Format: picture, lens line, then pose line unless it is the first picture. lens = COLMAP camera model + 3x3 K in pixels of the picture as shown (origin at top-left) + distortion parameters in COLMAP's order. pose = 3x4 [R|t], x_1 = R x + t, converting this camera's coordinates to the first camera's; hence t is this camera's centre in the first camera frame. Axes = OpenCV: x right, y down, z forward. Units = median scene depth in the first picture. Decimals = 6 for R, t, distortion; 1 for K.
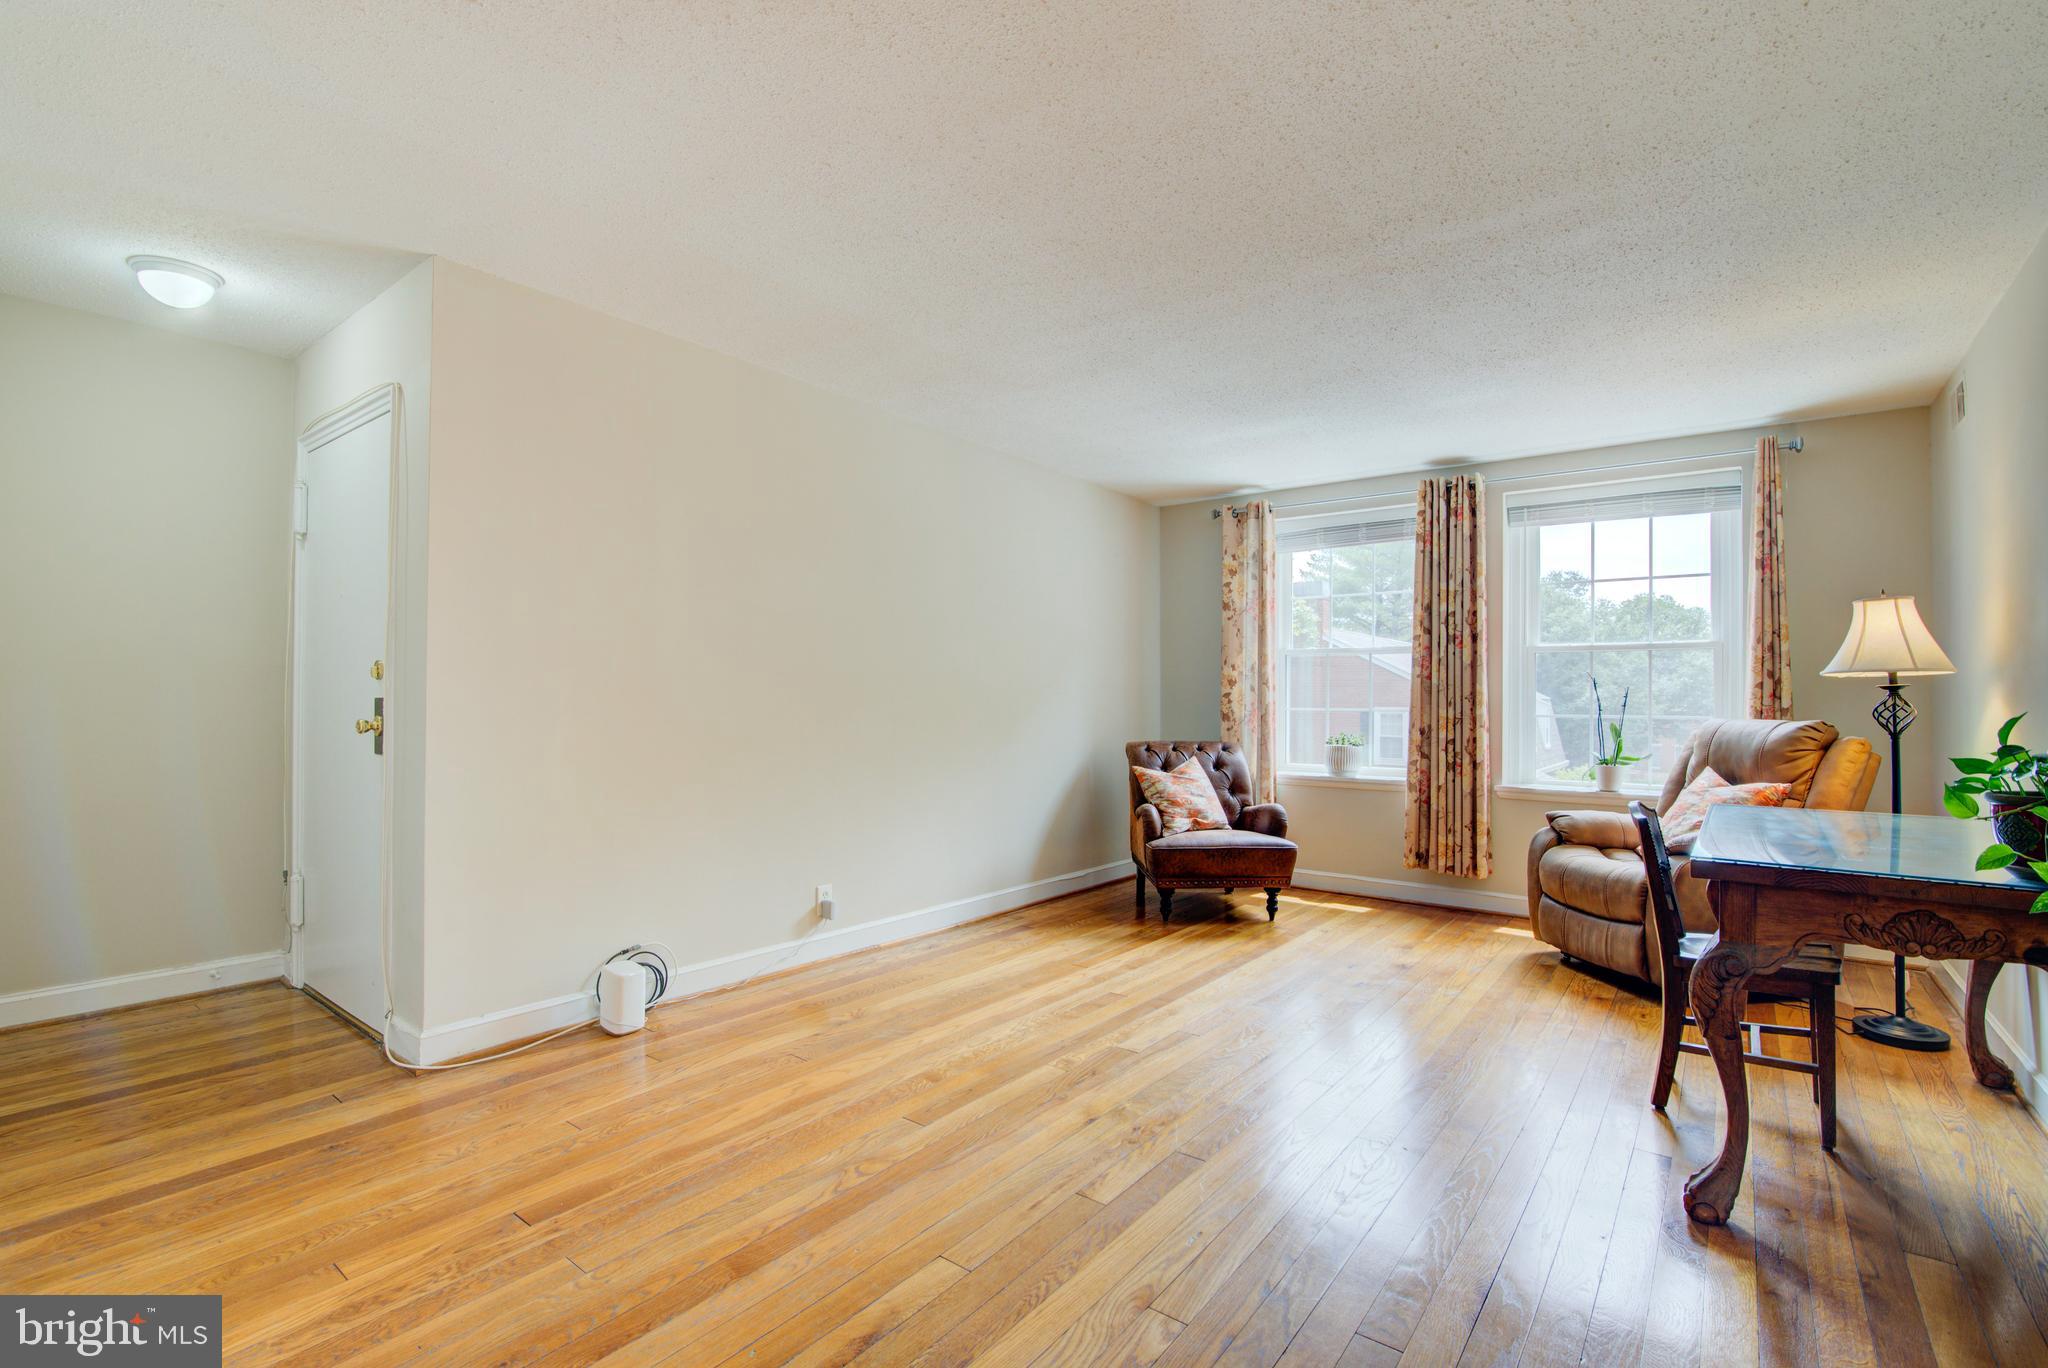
lens RADIAL K [[963.4, 0, 1017.5], [0, 963.4, 683.8], [0, 0, 1]] dist [-0.024063, 0.002483]
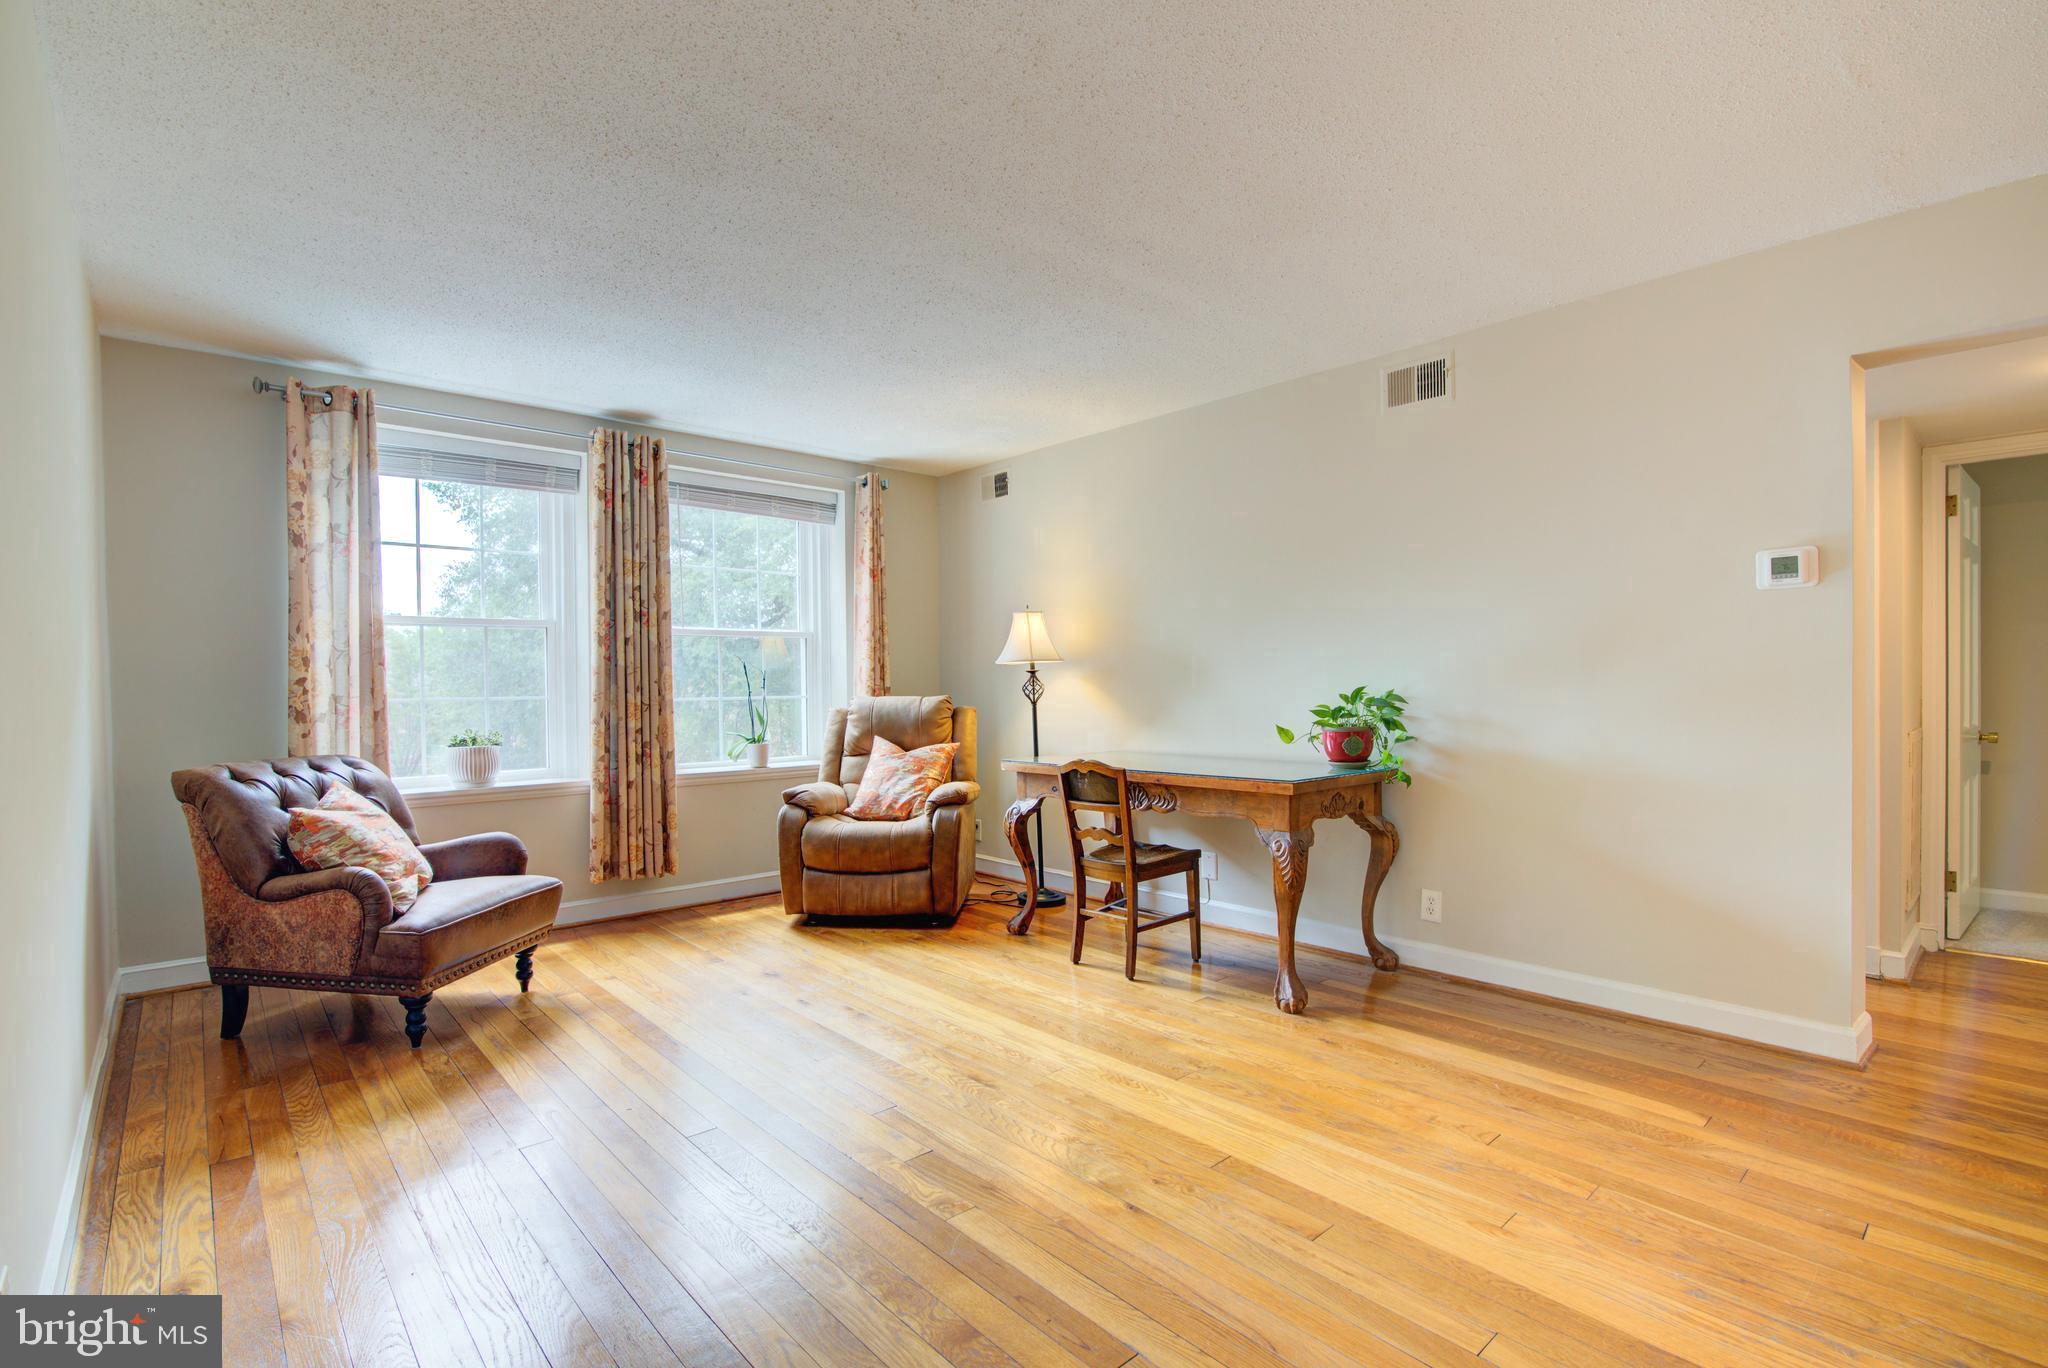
lens RADIAL K [[963.4, 0, 1019.1], [0, 963.4, 685.8], [0, 0, 1]] dist [-0.024063, 0.002483]
pose [[0.148980, -0.013460, 0.988749, -0.390790], [-0.006284, 0.999874, 0.014558, 0.003034], [-0.988820, -0.008382, 0.148876, 0.527653]]
